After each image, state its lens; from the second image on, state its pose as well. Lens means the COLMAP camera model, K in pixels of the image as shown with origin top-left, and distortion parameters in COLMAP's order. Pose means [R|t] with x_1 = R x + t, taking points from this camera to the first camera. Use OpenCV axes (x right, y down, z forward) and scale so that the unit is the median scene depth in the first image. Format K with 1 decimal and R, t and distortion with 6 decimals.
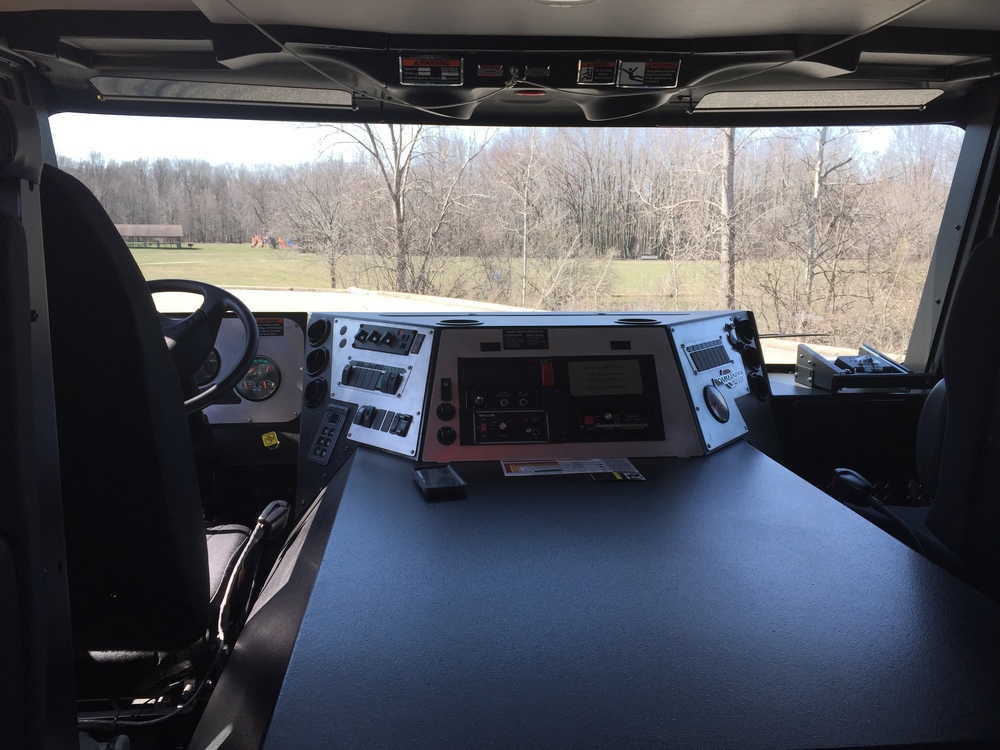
lens RADIAL K [[855.9, 0, 504.1], [0, 855.9, 376.2], [0, 0, 1]] dist [0.074919, -0.087170]
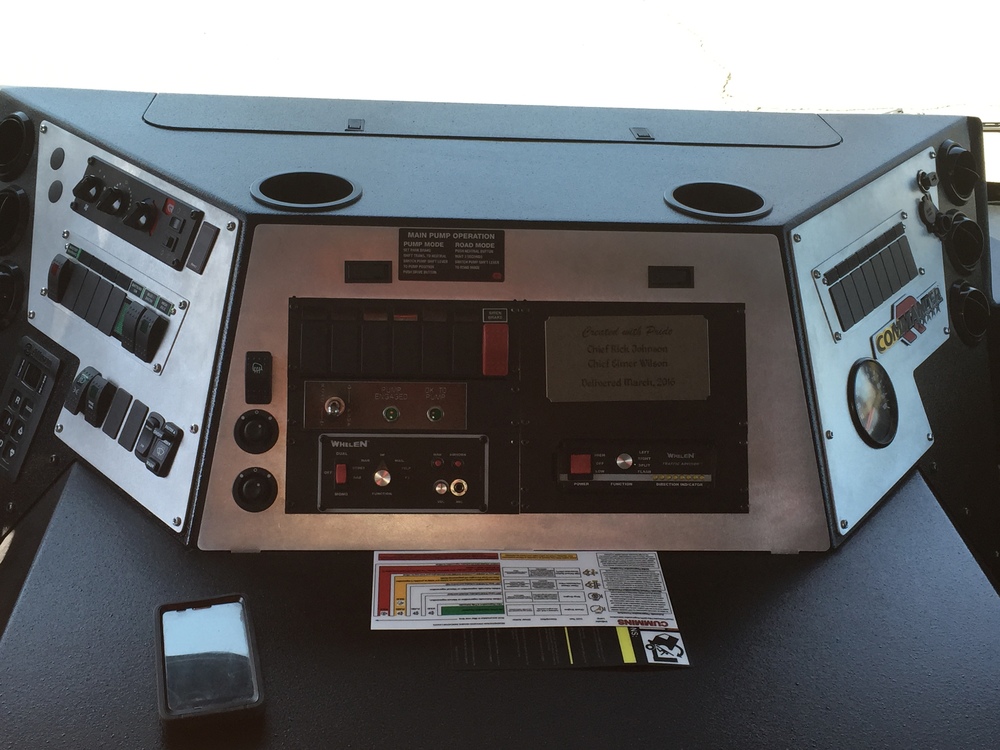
lens RADIAL K [[1338.2, 0, 495.9], [0, 1338.2, 373.1], [0, 0, 1]] dist [0.069782, 0.000000]
pose [[0.998495, 0.054708, -0.003840, 0.053484], [-0.050707, 0.947604, 0.315398, -0.201635], [0.020893, -0.314728, 0.948952, 0.344415]]
